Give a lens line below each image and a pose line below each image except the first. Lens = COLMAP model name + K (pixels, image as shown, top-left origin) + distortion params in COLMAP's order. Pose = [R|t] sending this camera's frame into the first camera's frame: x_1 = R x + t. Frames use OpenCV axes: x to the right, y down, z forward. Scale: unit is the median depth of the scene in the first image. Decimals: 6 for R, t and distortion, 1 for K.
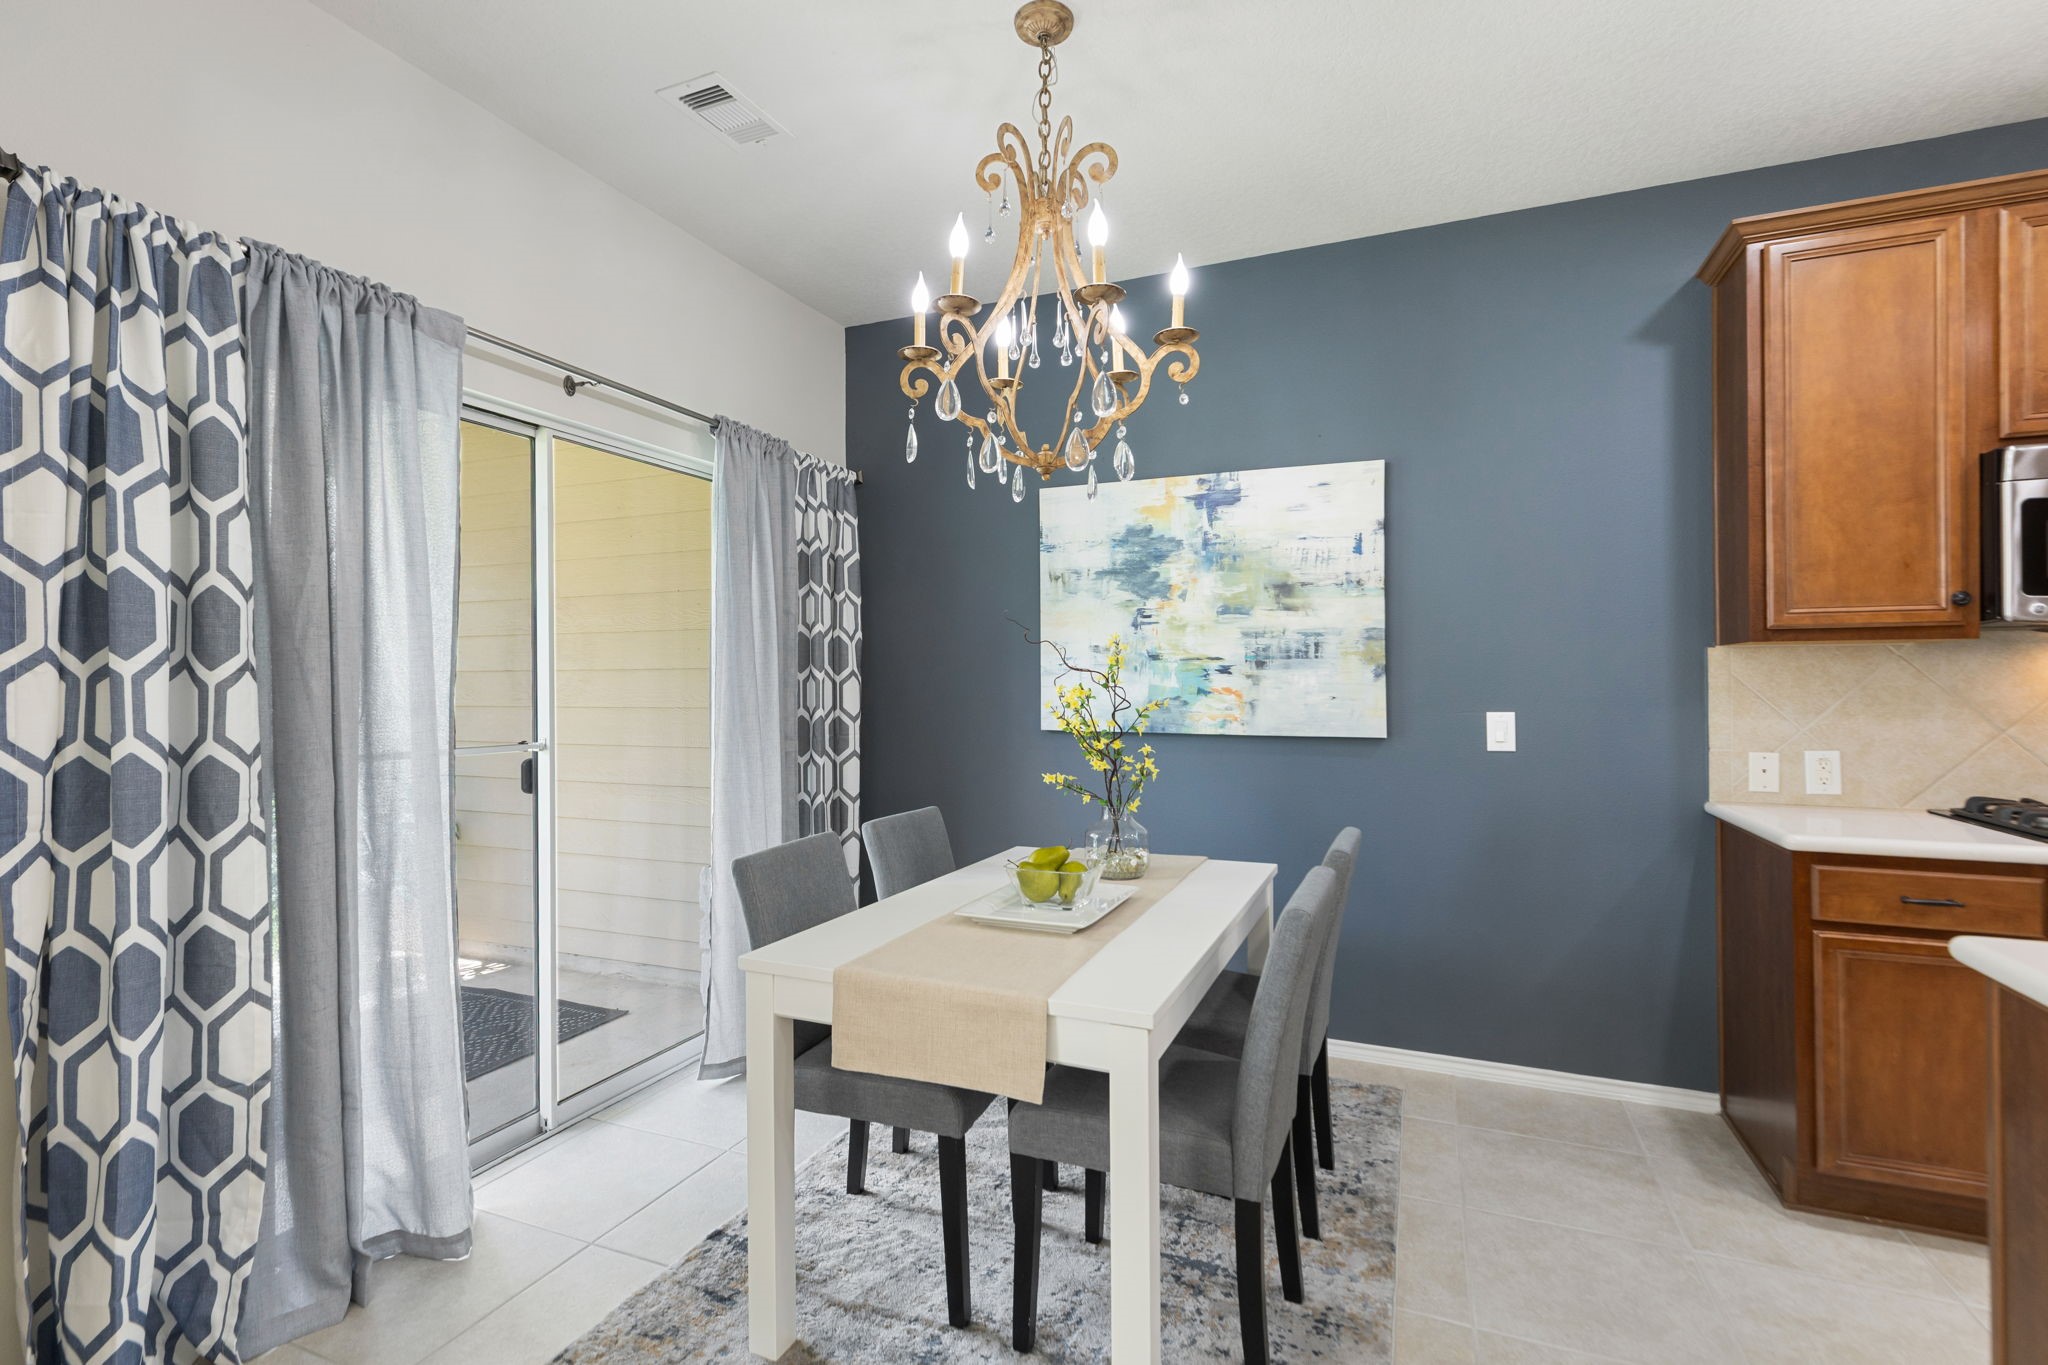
lens RADIAL K [[930.1, 0, 1017.5], [0, 930.1, 677.8], [0, 0, 1]] dist [0.003567, 0.000161]
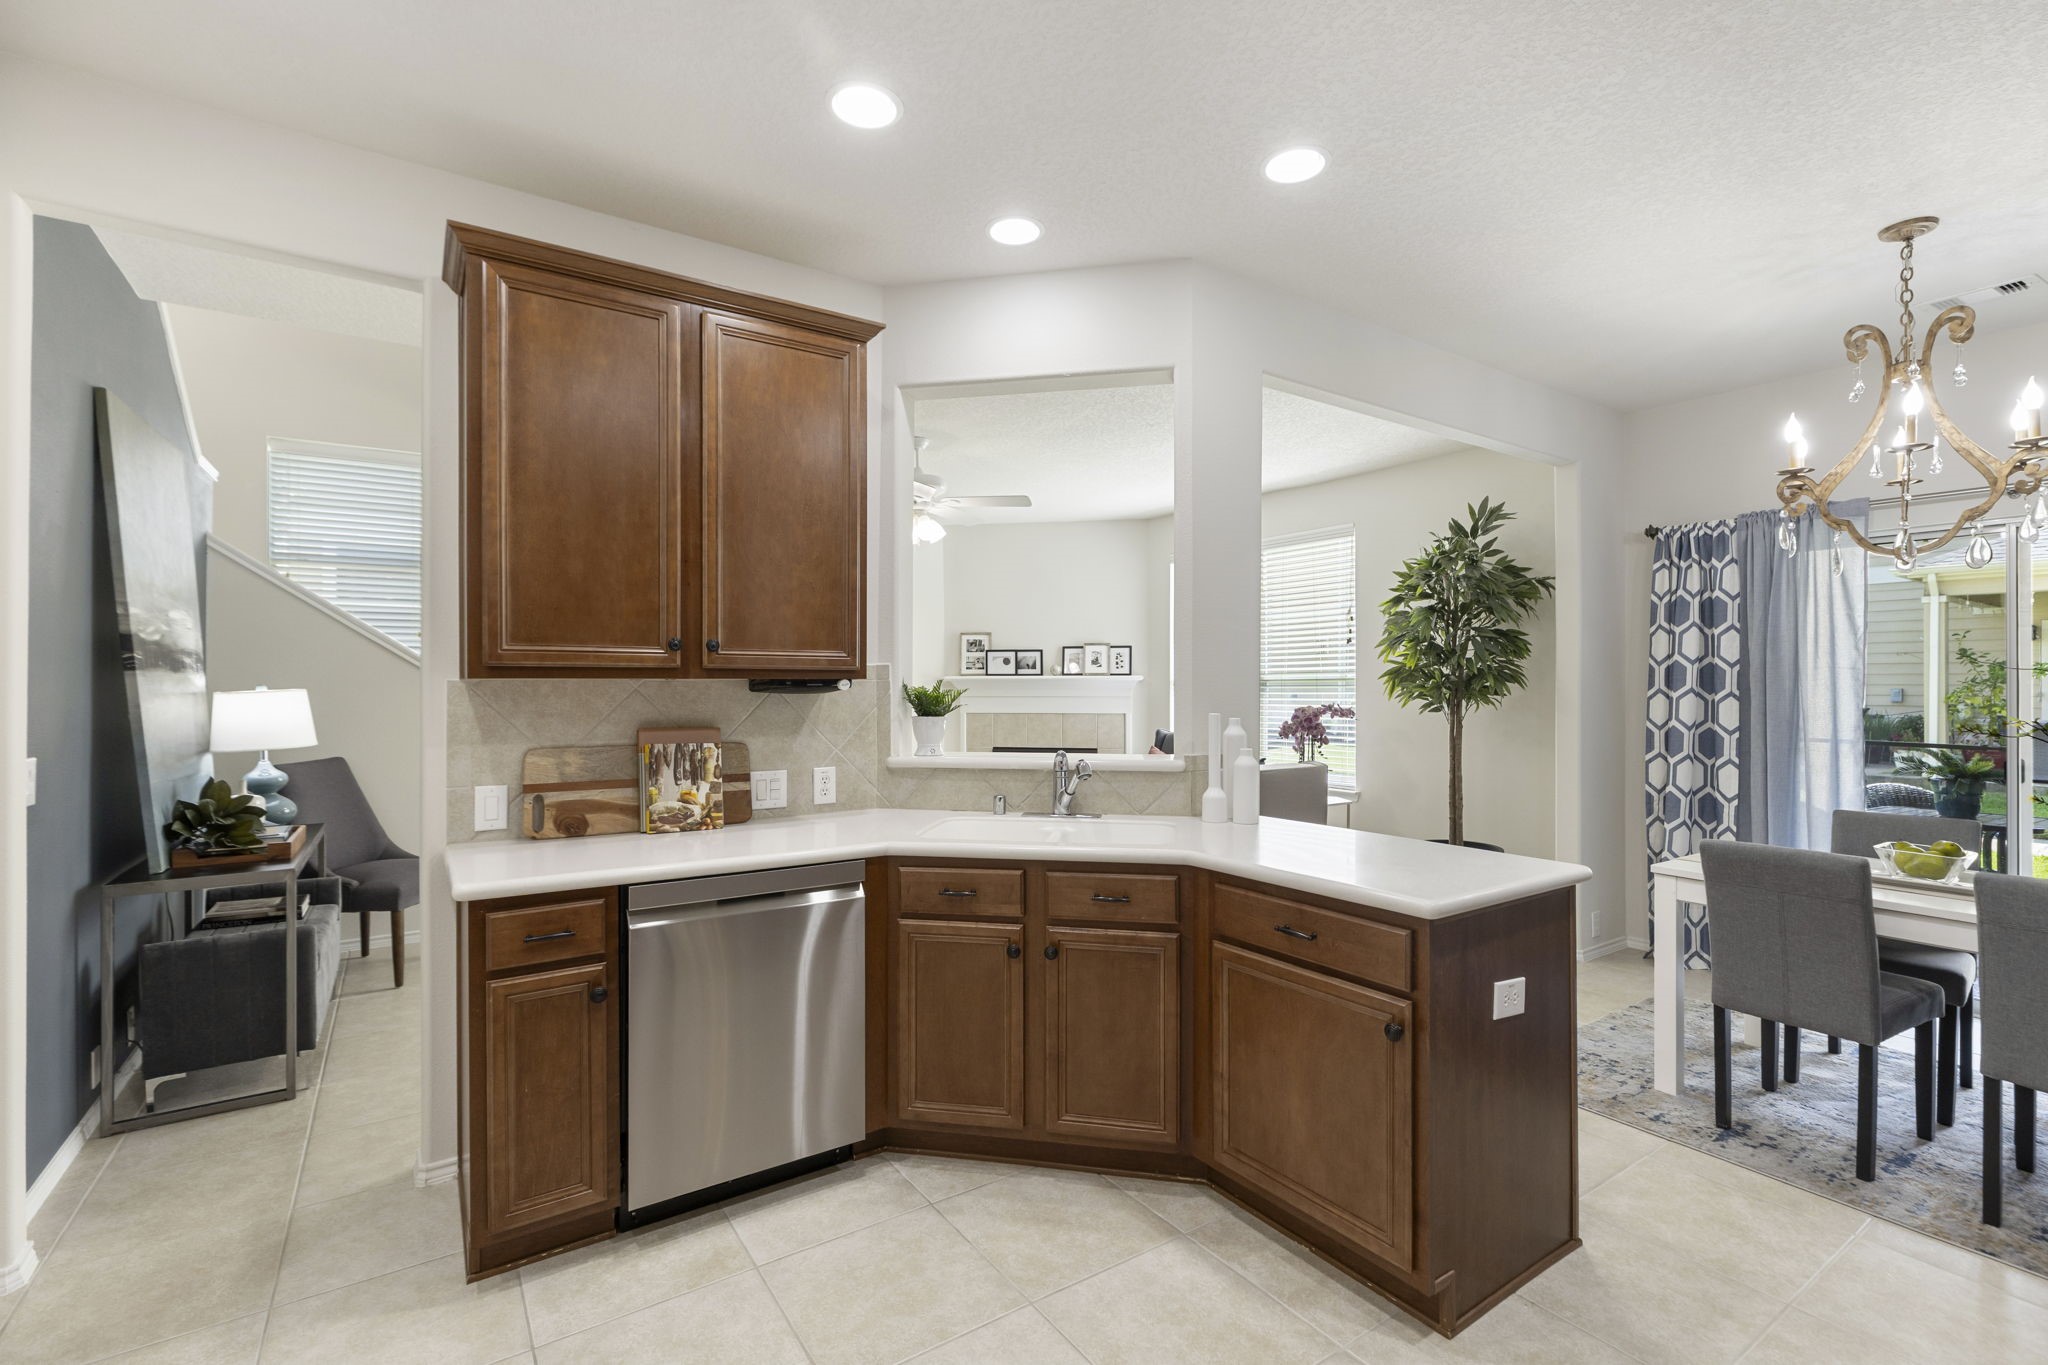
lens RADIAL K [[930.1, 0, 1022.3], [0, 930.1, 683.7], [0, 0, 1]] dist [0.003567, 0.000161]
pose [[-0.553859, 0.005295, -0.832594, 2.286910], [0.003967, 0.999985, 0.003721, -0.058009], [0.832601, -0.001242, -0.553871, 0.834588]]
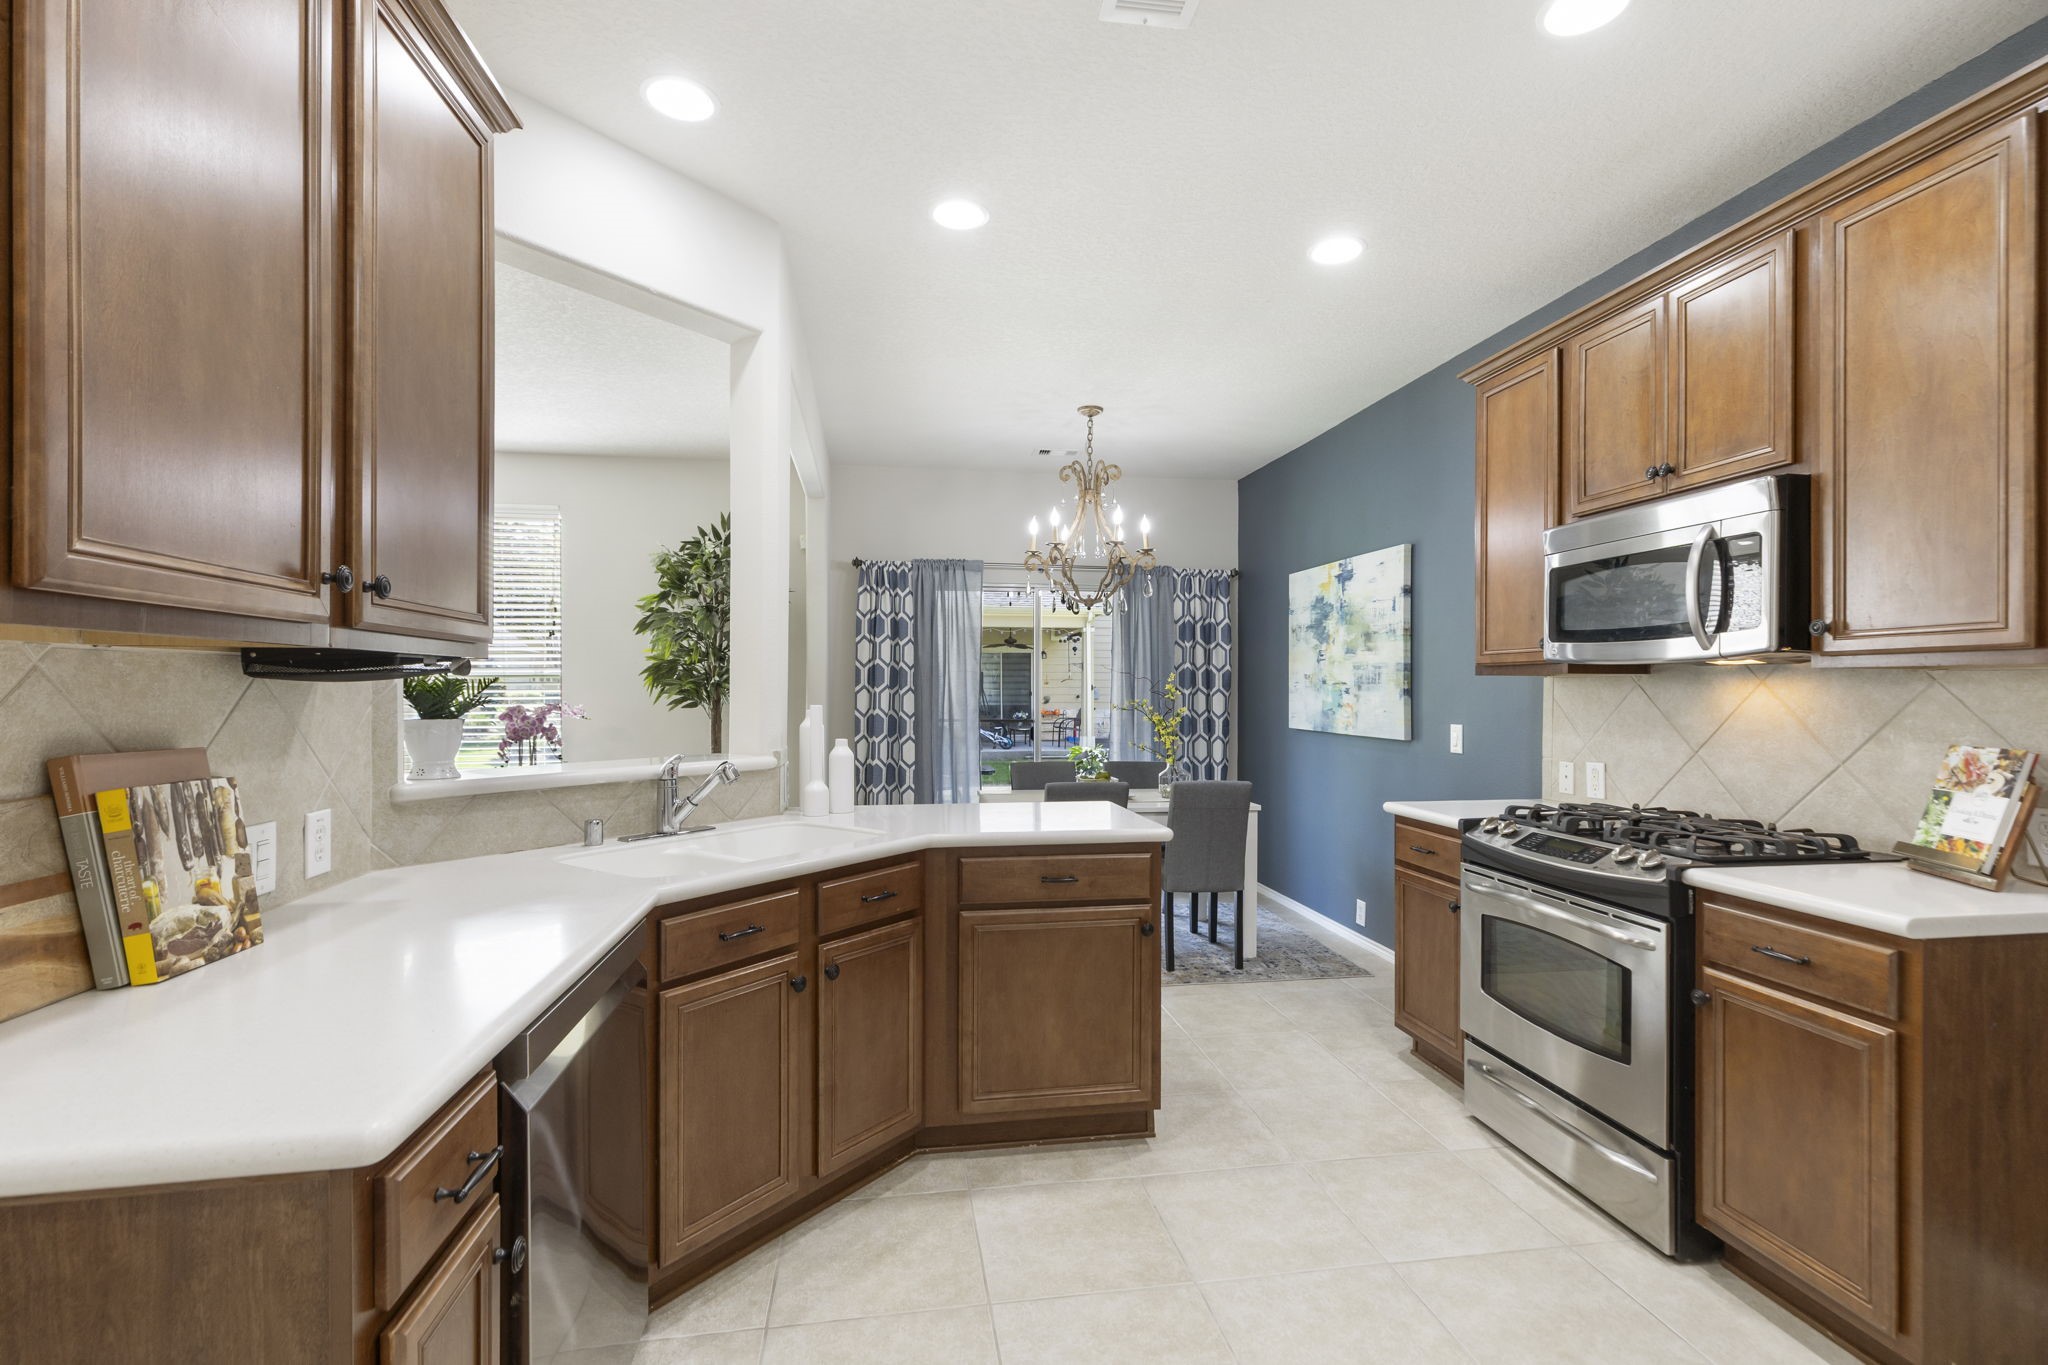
lens RADIAL K [[930.1, 0, 1034.8], [0, 930.1, 690.8], [0, 0, 1]] dist [0.003567, 0.000161]
pose [[0.534871, 0.008255, -0.844893, 2.297602], [-0.003717, 0.999966, 0.007416, -0.033887], [0.844925, -0.000826, 0.534884, -0.416674]]
